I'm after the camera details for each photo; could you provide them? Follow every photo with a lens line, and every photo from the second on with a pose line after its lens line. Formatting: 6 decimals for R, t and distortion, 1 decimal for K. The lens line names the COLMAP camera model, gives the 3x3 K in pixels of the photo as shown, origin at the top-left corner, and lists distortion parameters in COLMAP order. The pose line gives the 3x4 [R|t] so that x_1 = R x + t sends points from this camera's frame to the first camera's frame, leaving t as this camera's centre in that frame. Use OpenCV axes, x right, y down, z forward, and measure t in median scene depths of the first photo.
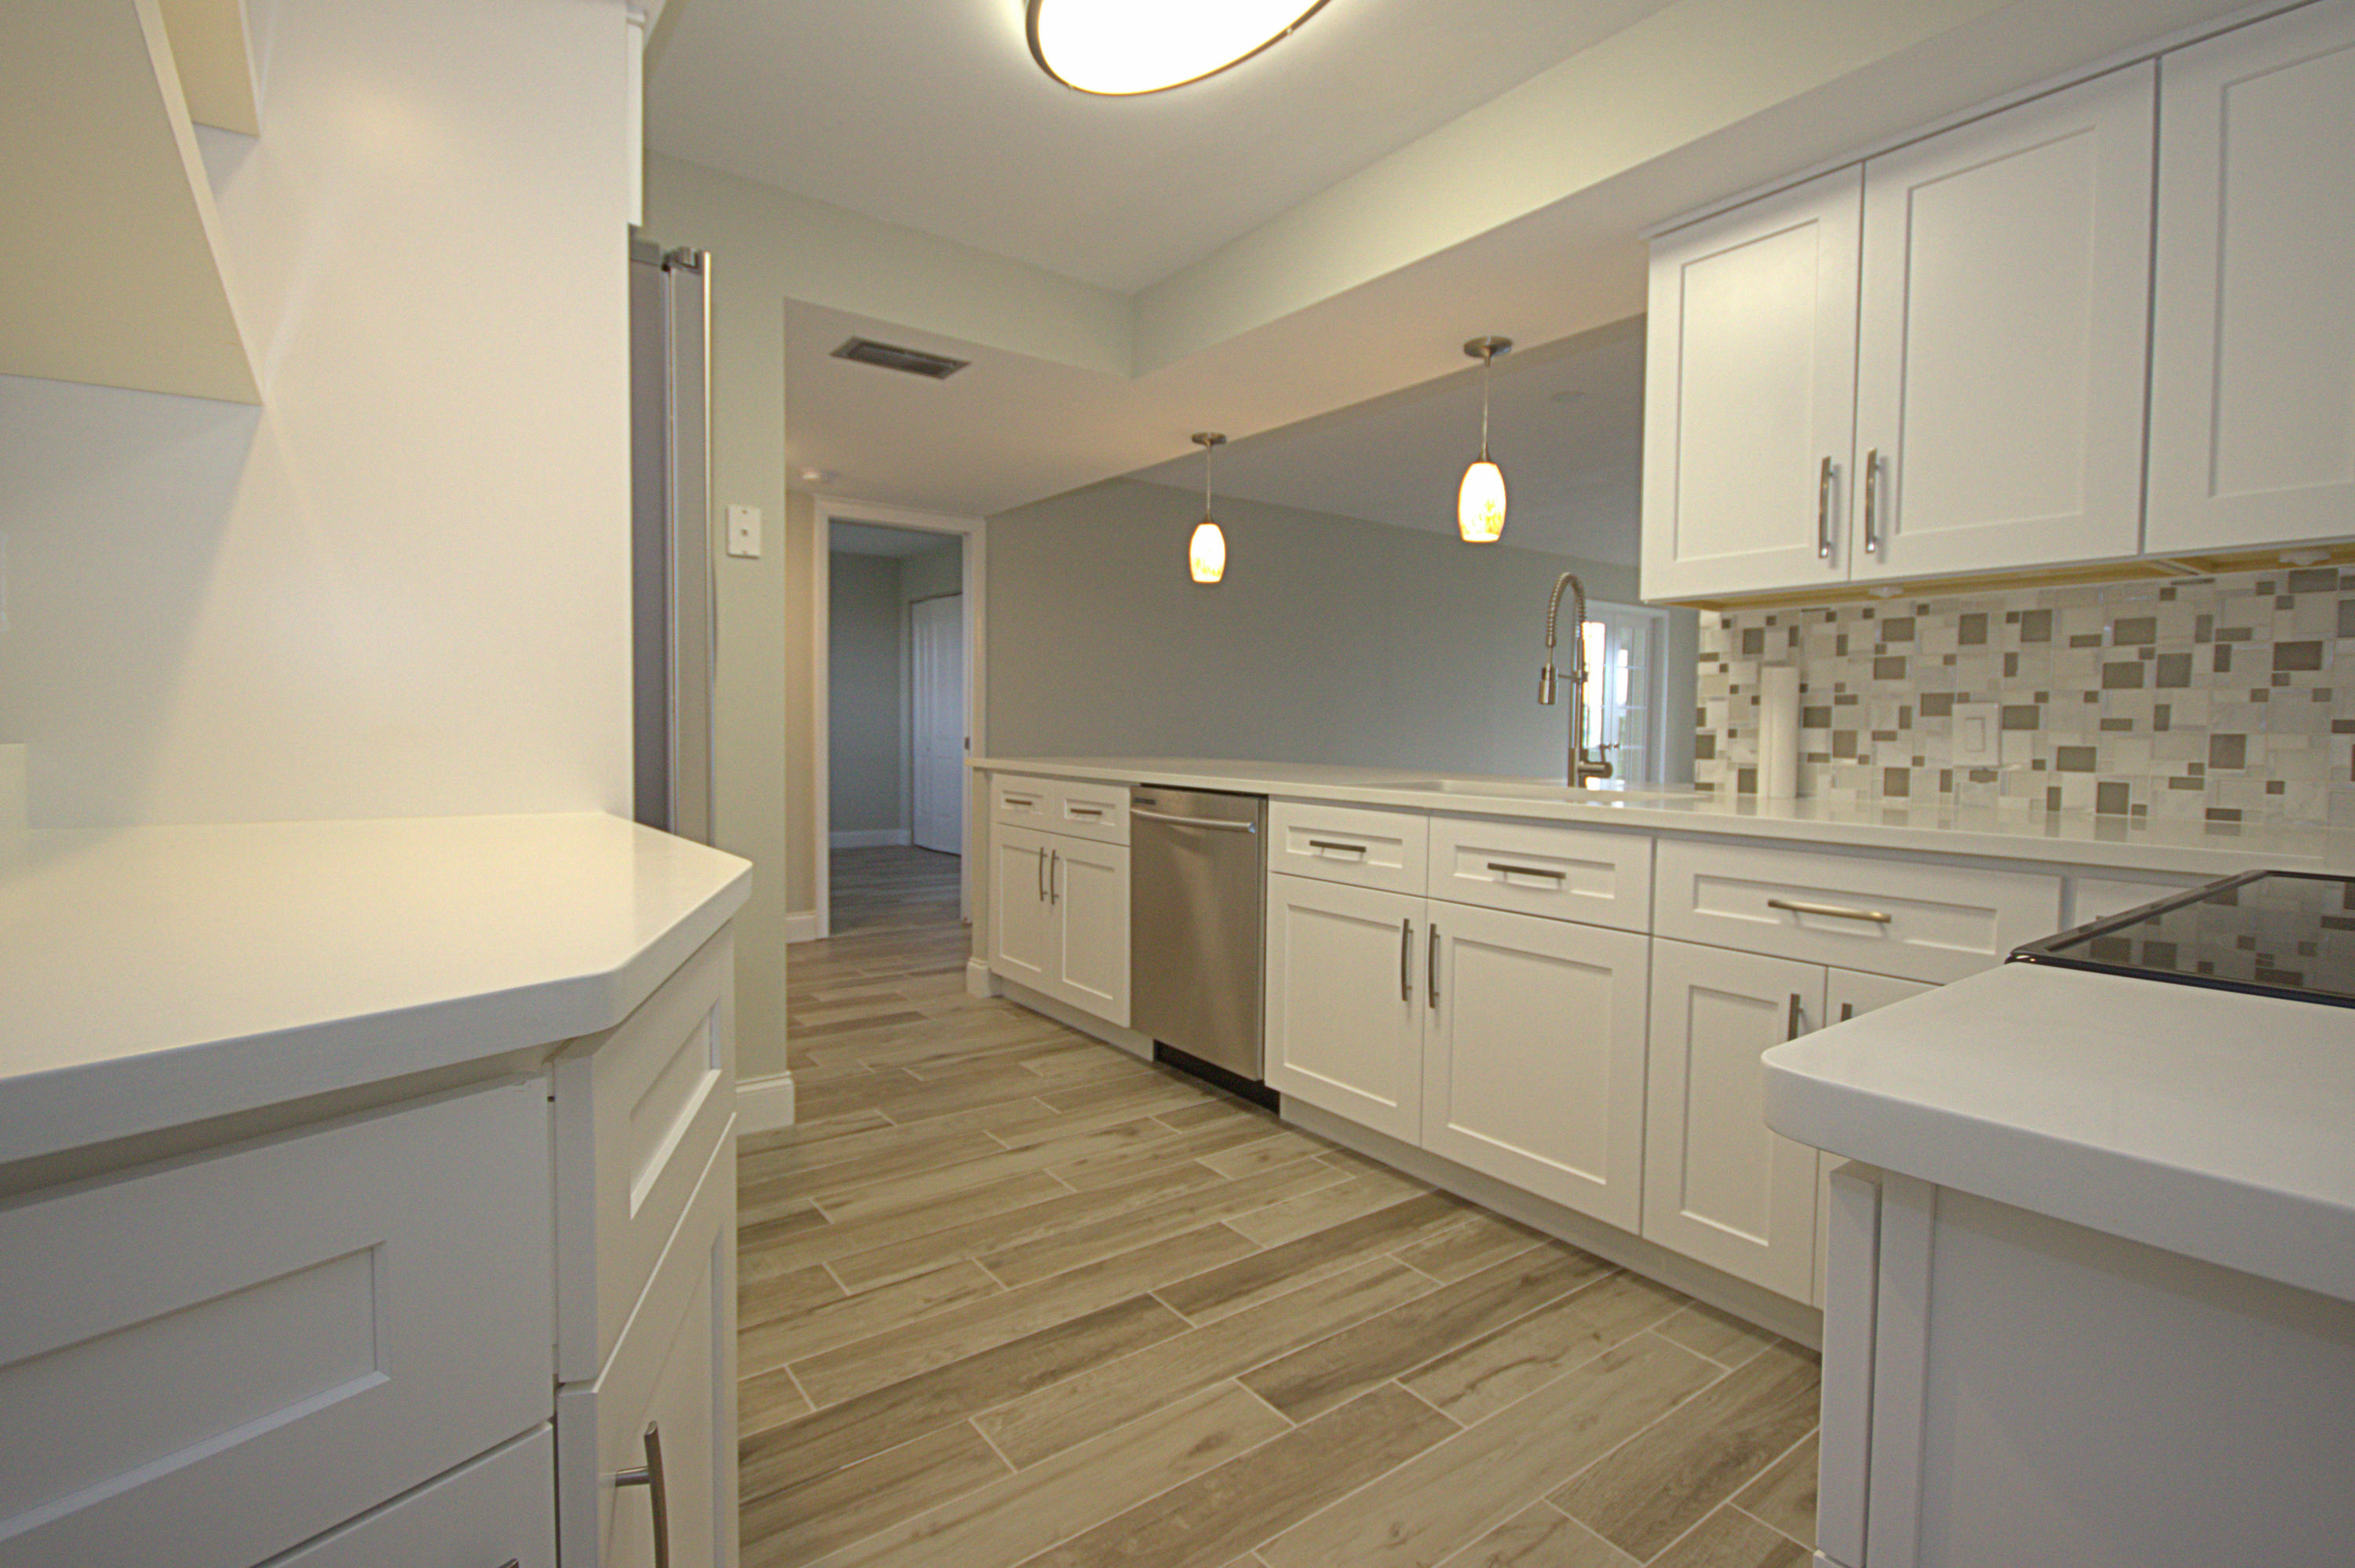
lens RADIAL K [[1104.2, 0, 1196.3], [0, 1104.2, 783.1], [0, 0, 1]] dist [0.003661, -0.013971]
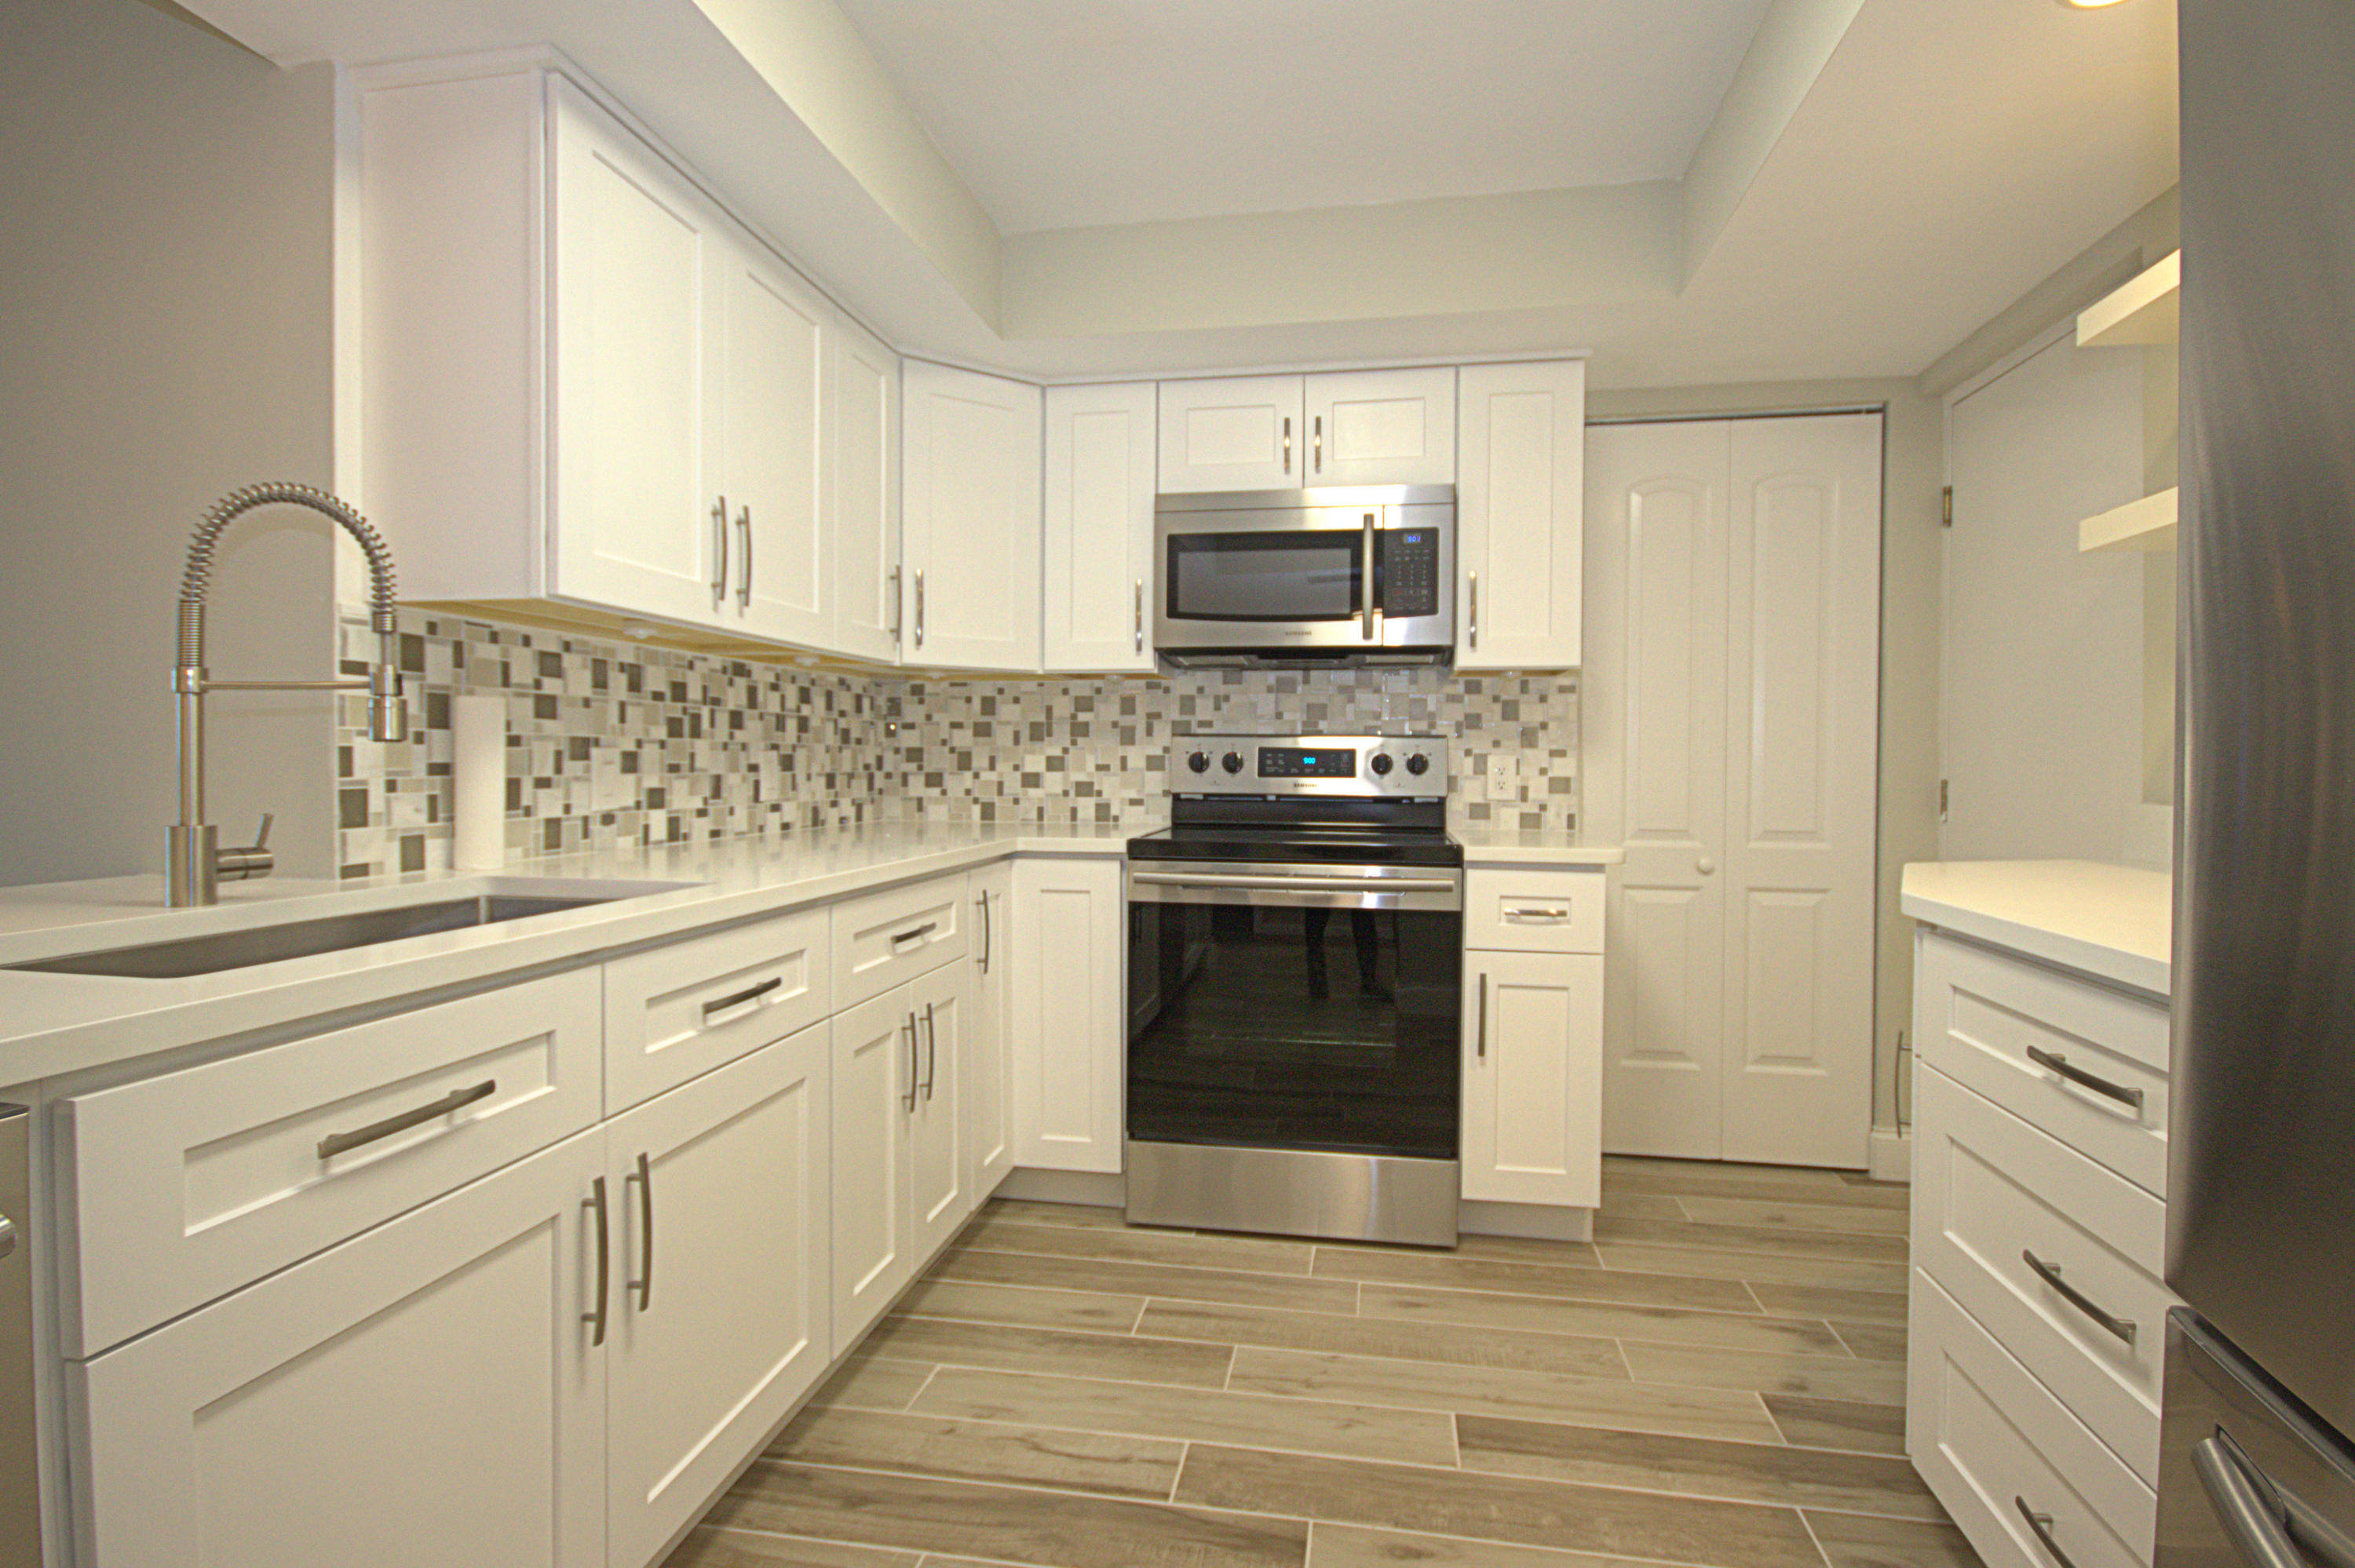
lens RADIAL K [[1104.2, 0, 1196.3], [0, 1104.2, 783.1], [0, 0, 1]] dist [0.003661, -0.013971]
pose [[-0.682587, -0.028030, 0.730267, -0.395403], [0.024003, 0.997865, 0.060737, -0.087816], [-0.730410, 0.058987, -0.680457, 1.277902]]
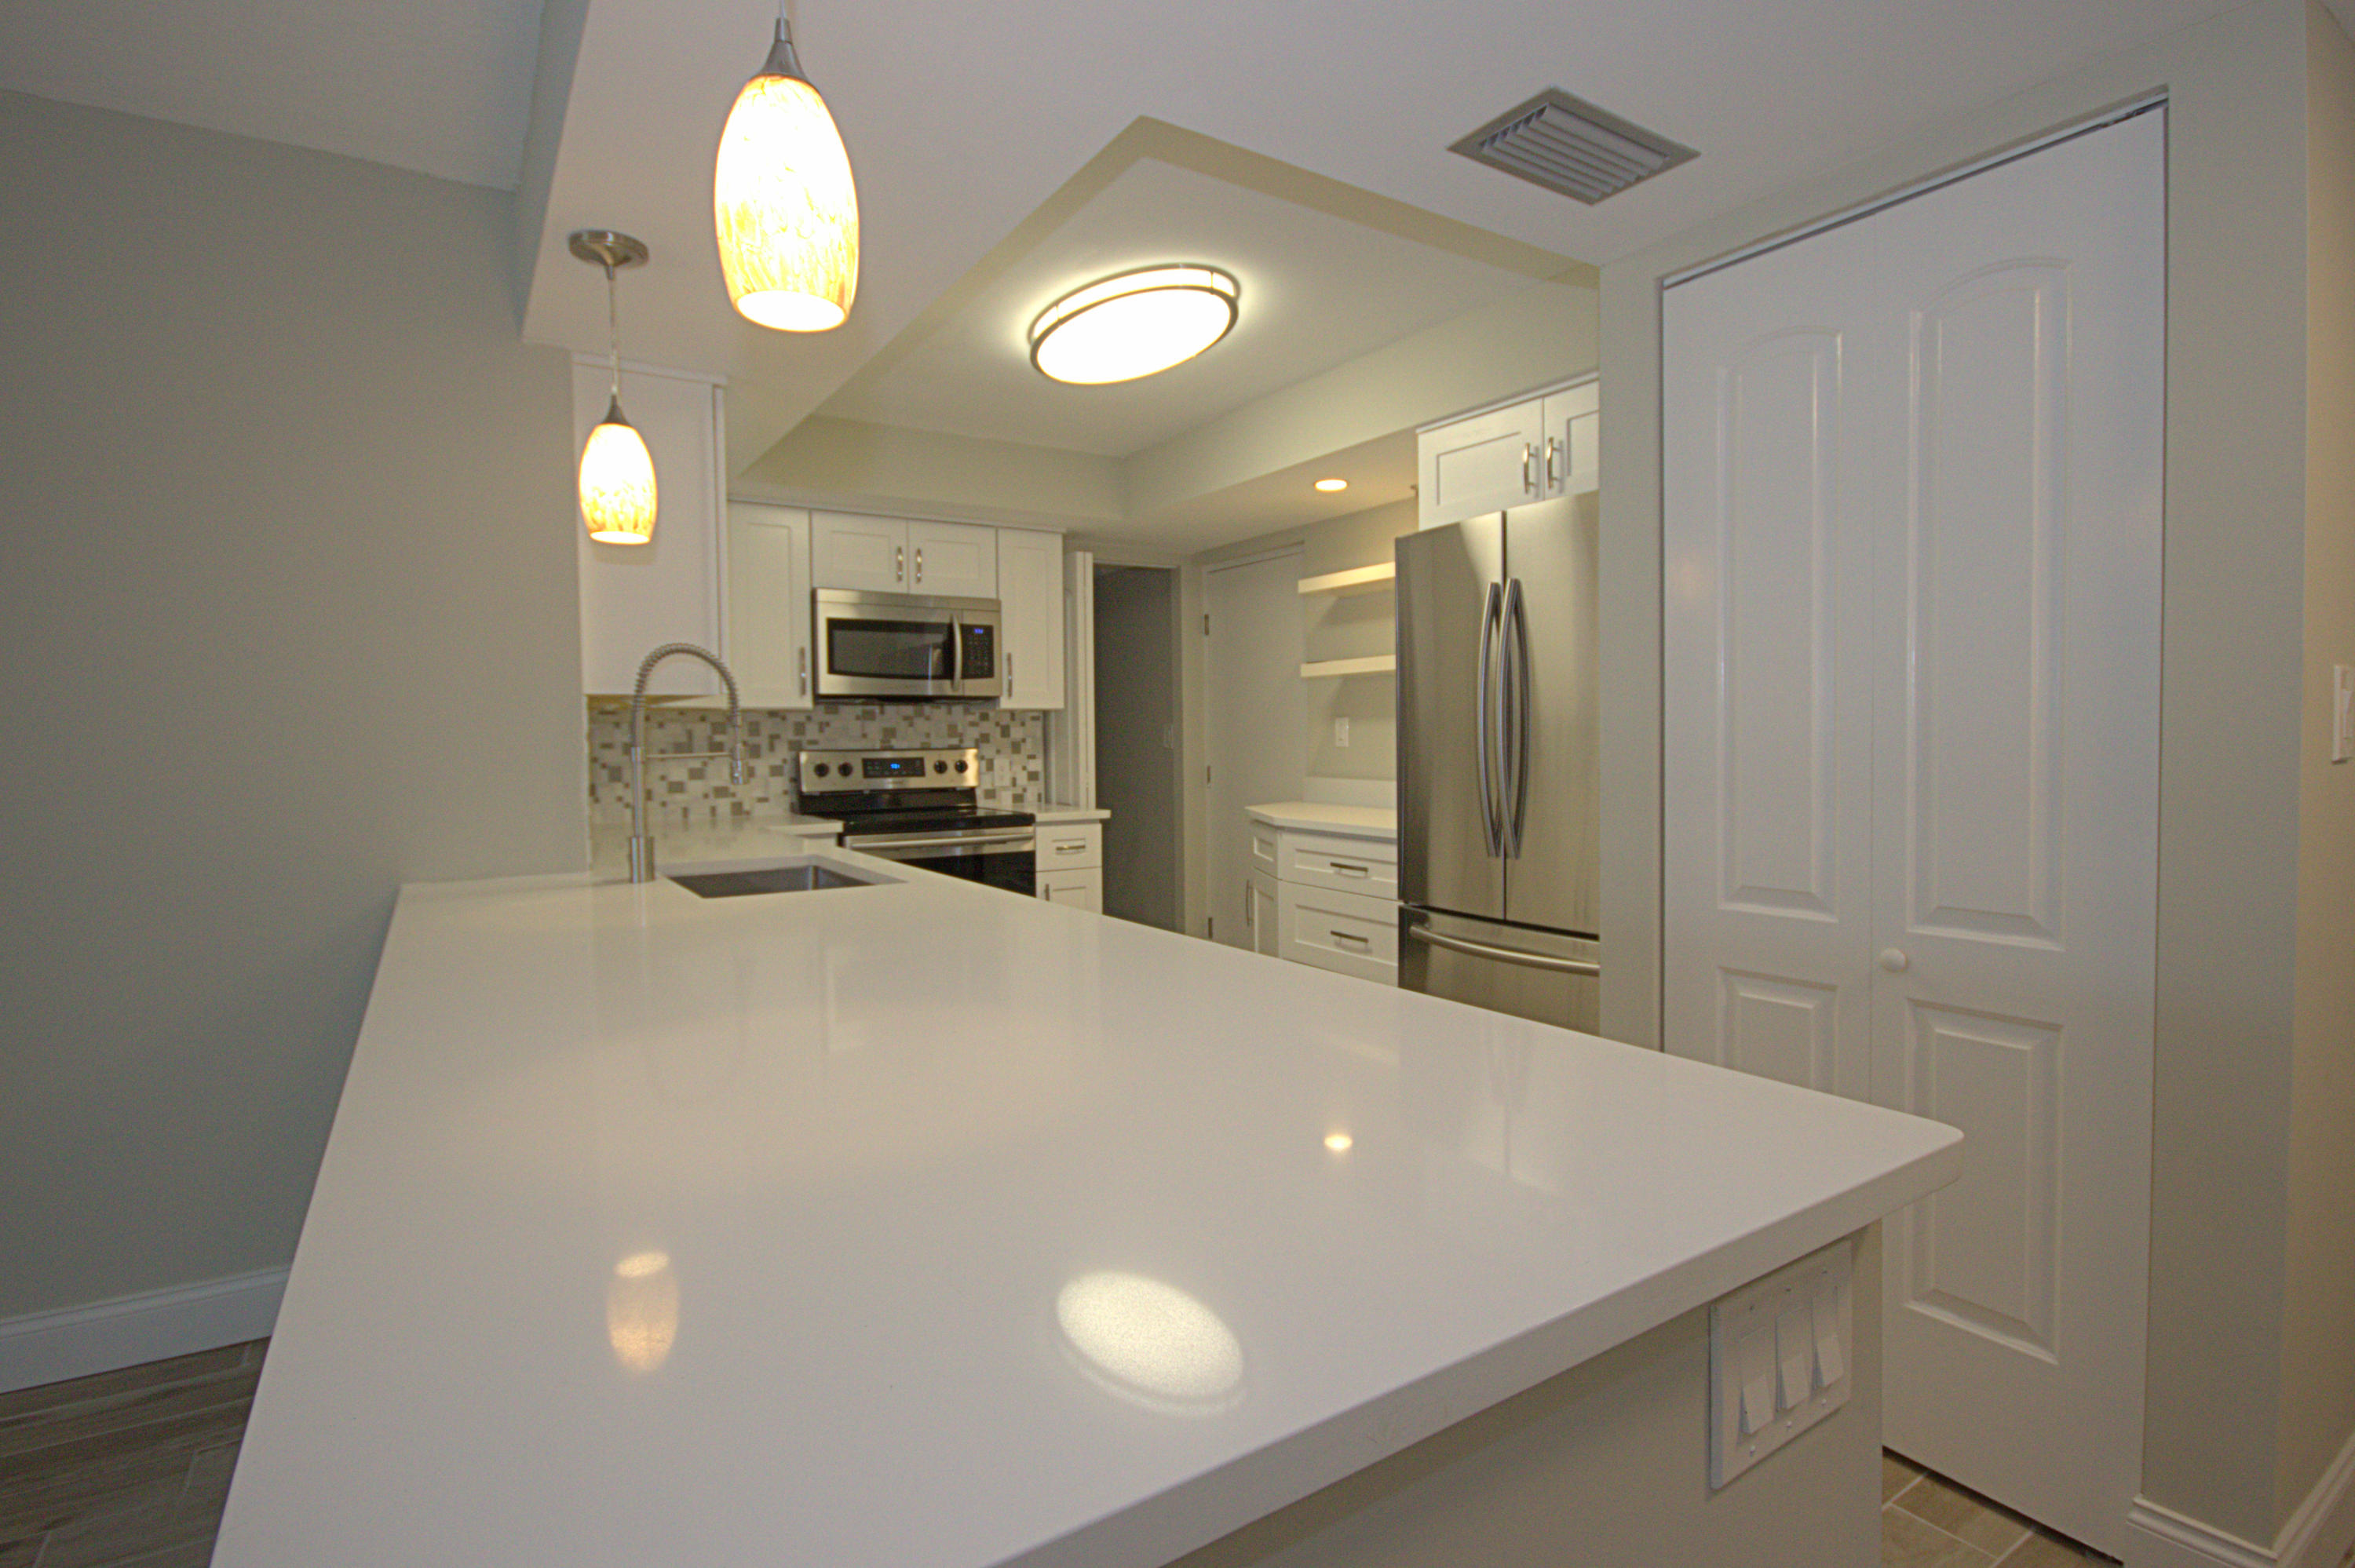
lens RADIAL K [[1125.2, 0, 1177.5], [0, 1125.2, 784.0], [0, 0, 1]] dist [-0.000024, -0.033735]
pose [[-0.996767, -0.001915, 0.080319, -0.182224], [0.005646, 0.995575, 0.093806, -0.192792], [-0.080144, 0.093956, -0.992345, 2.316536]]
